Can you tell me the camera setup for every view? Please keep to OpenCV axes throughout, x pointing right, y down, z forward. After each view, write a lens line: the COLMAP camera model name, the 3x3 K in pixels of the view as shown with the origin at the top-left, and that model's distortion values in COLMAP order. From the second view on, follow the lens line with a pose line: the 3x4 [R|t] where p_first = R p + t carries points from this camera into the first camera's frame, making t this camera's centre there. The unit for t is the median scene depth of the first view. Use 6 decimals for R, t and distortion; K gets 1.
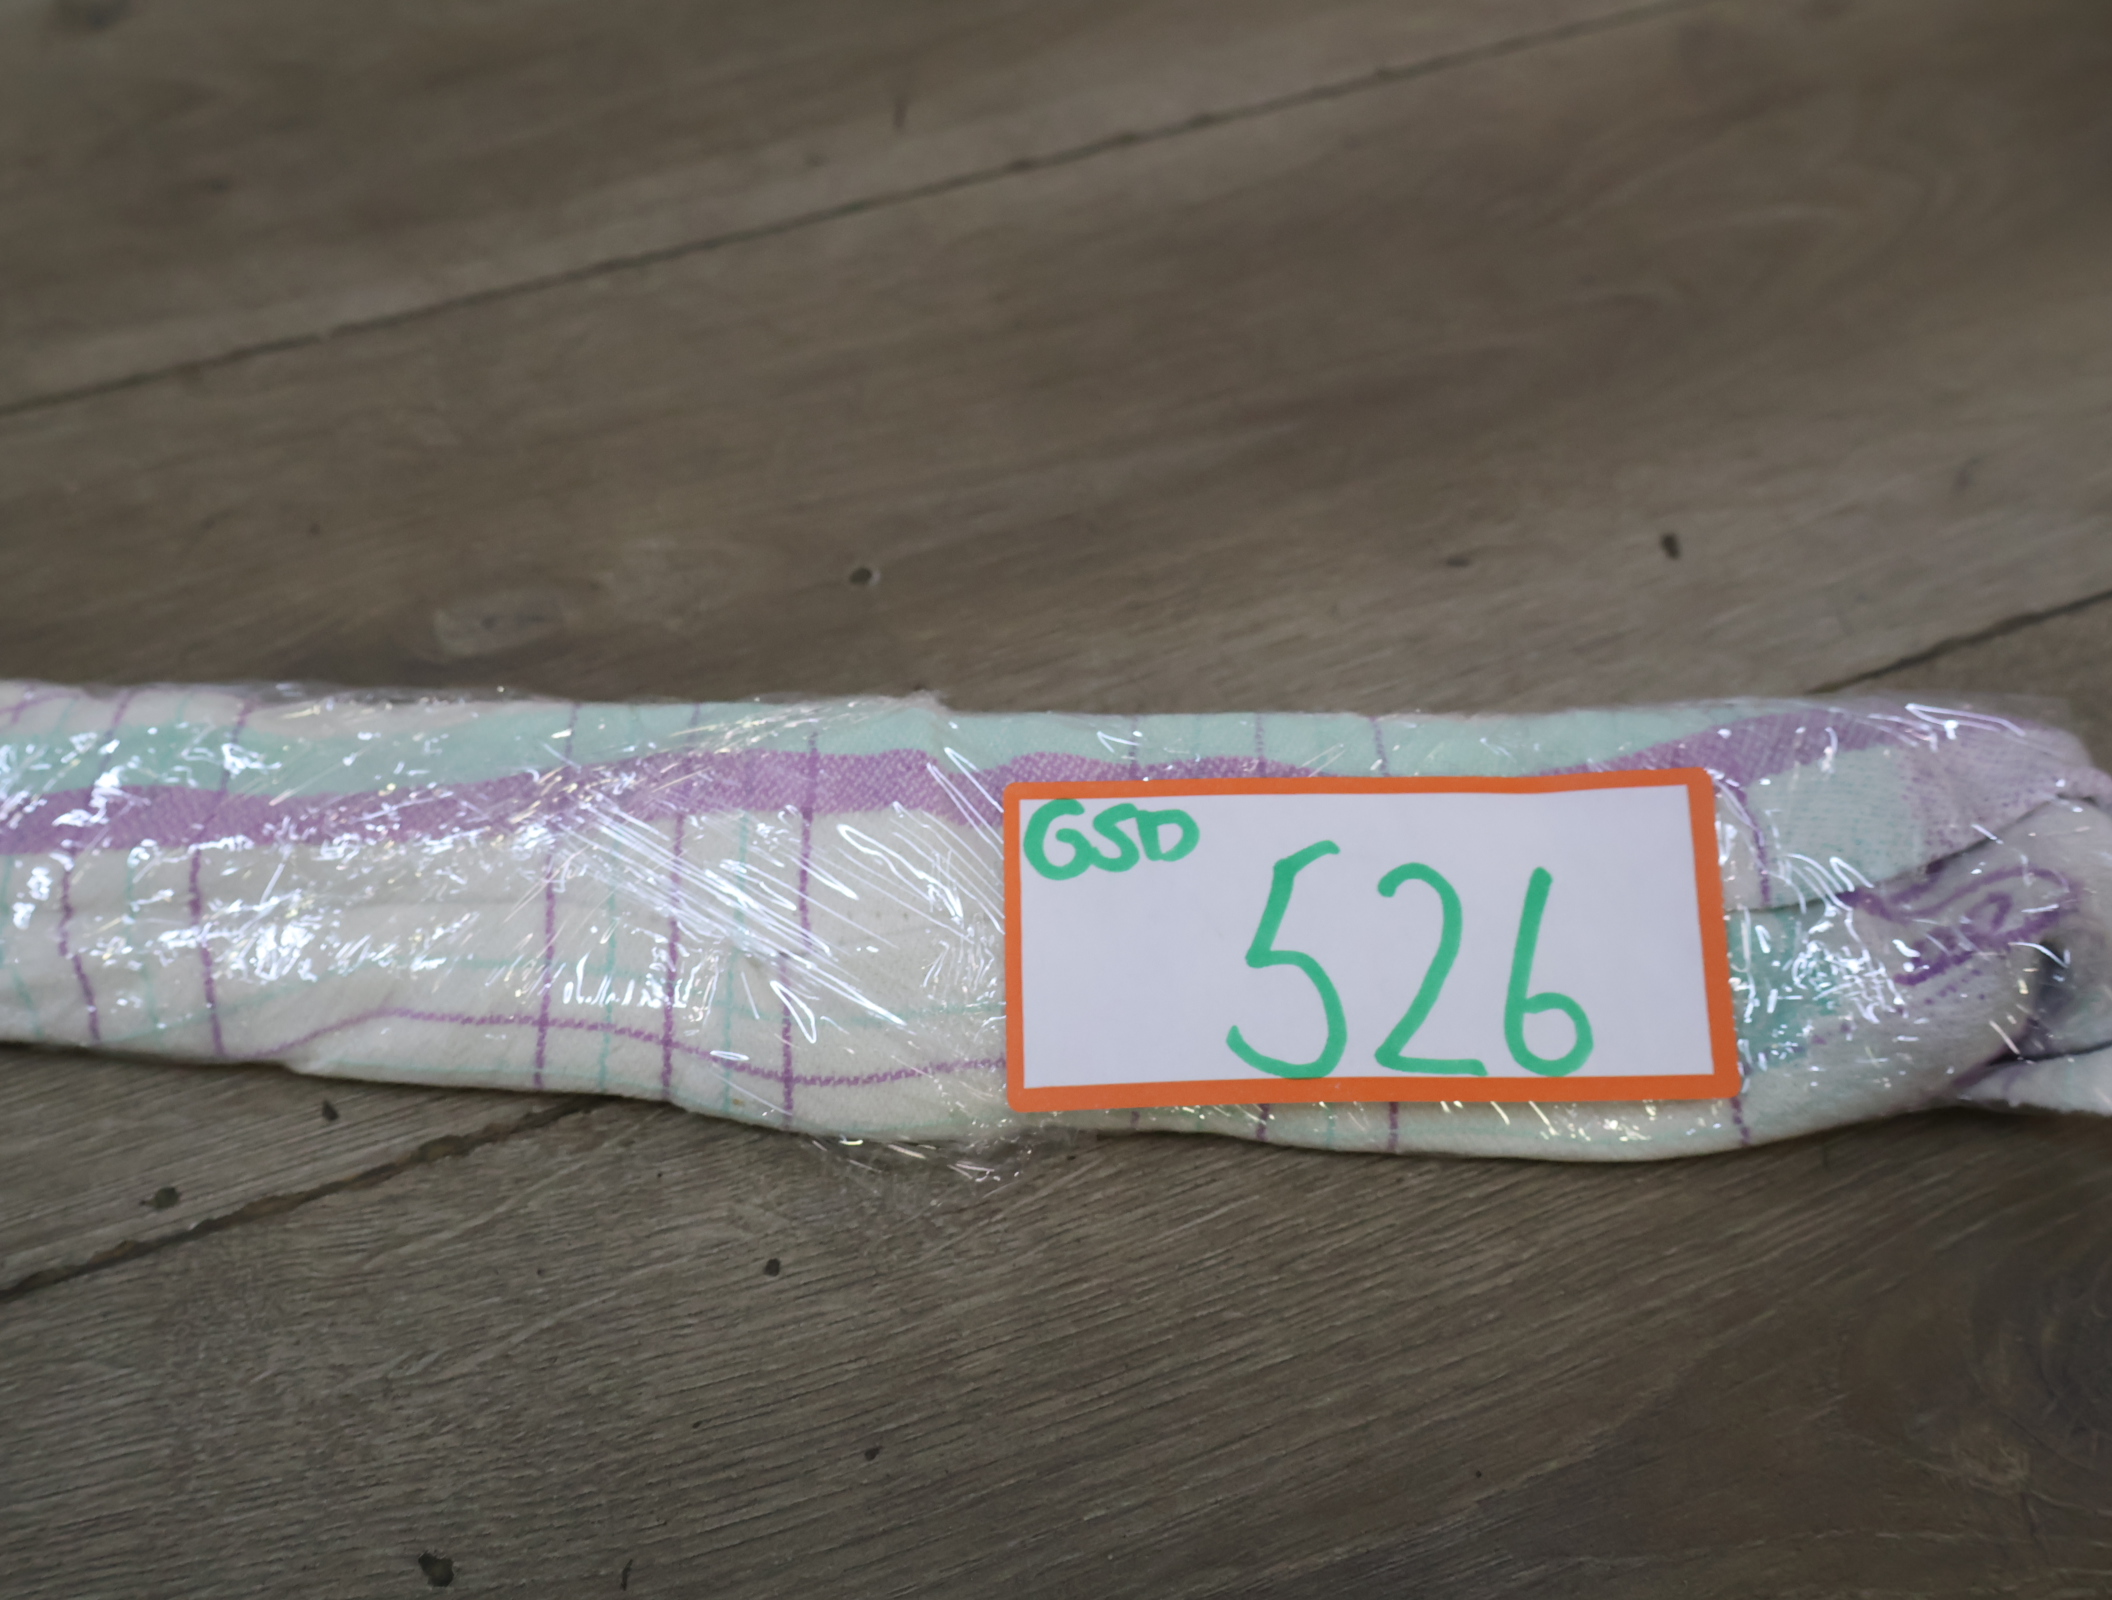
lens RADIAL K [[2510.0, 0, 1050.0], [0, 2510.0, 796.2], [0, 0, 1]] dist [-0.000676, 0.000000]
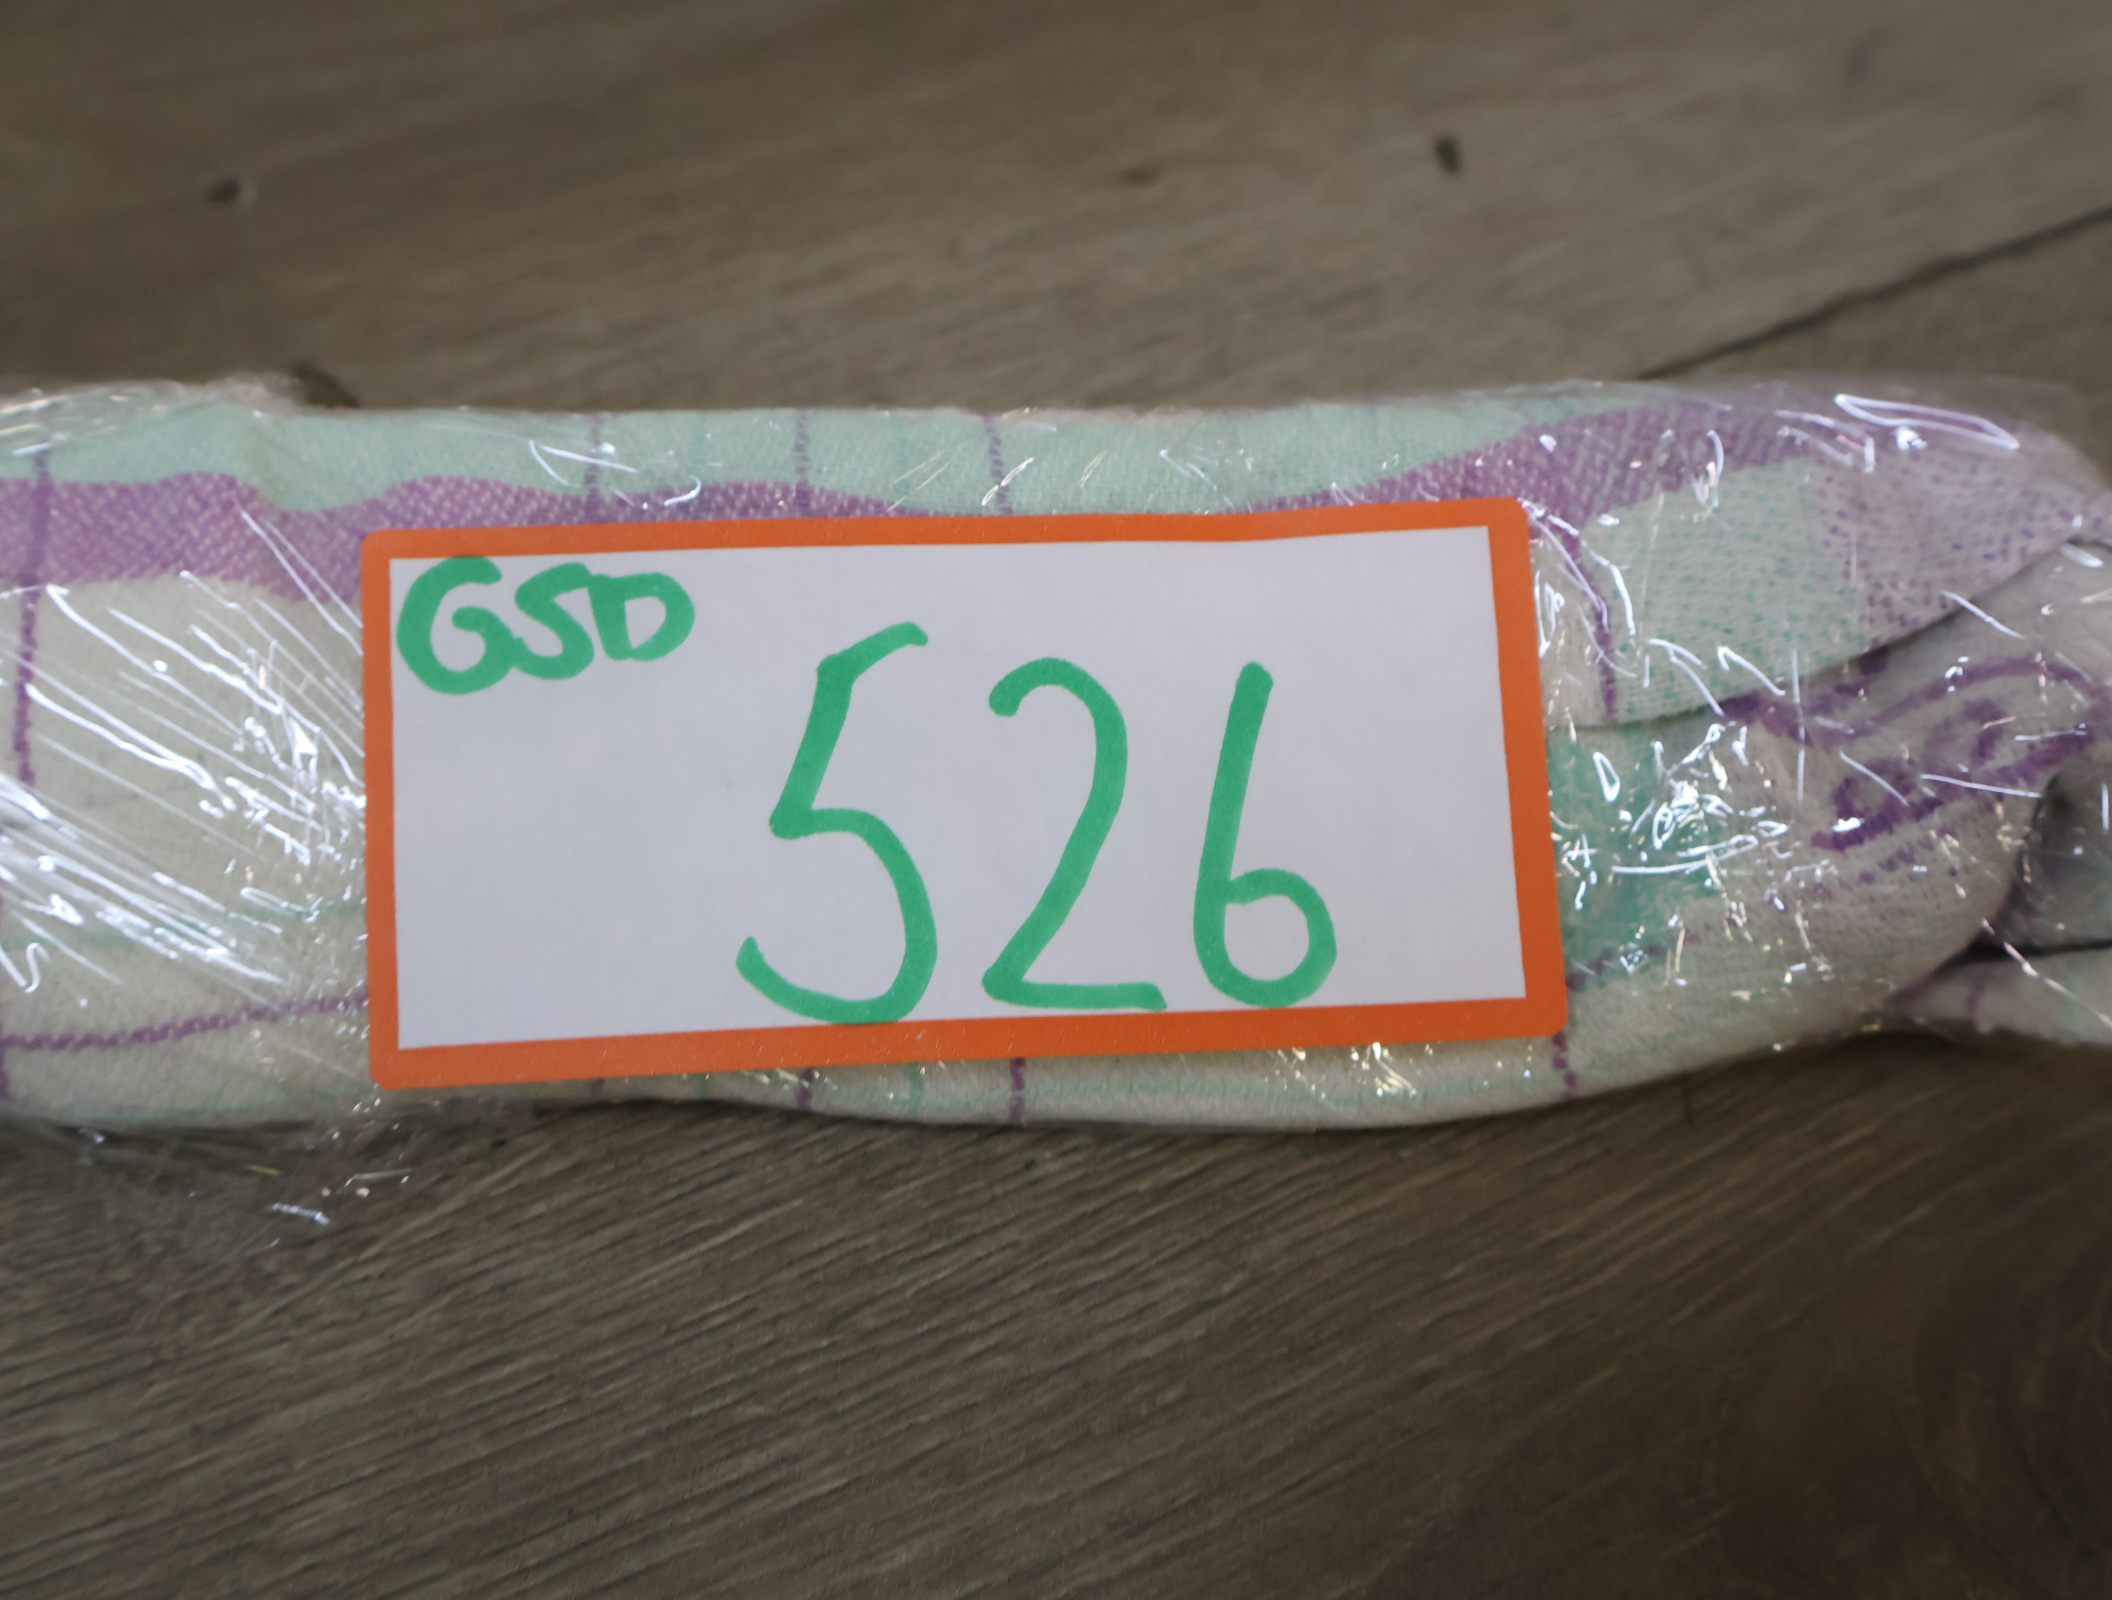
lens RADIAL K [[2510.0, 0, 1057.1], [0, 2510.0, 802.9], [0, 0, 1]] dist [-0.000676, 0.000000]
pose [[0.993970, -0.019633, 0.107878, 0.080858], [0.005547, 0.991583, 0.129356, -0.017579], [-0.109509, -0.127978, 0.985713, 0.396502]]
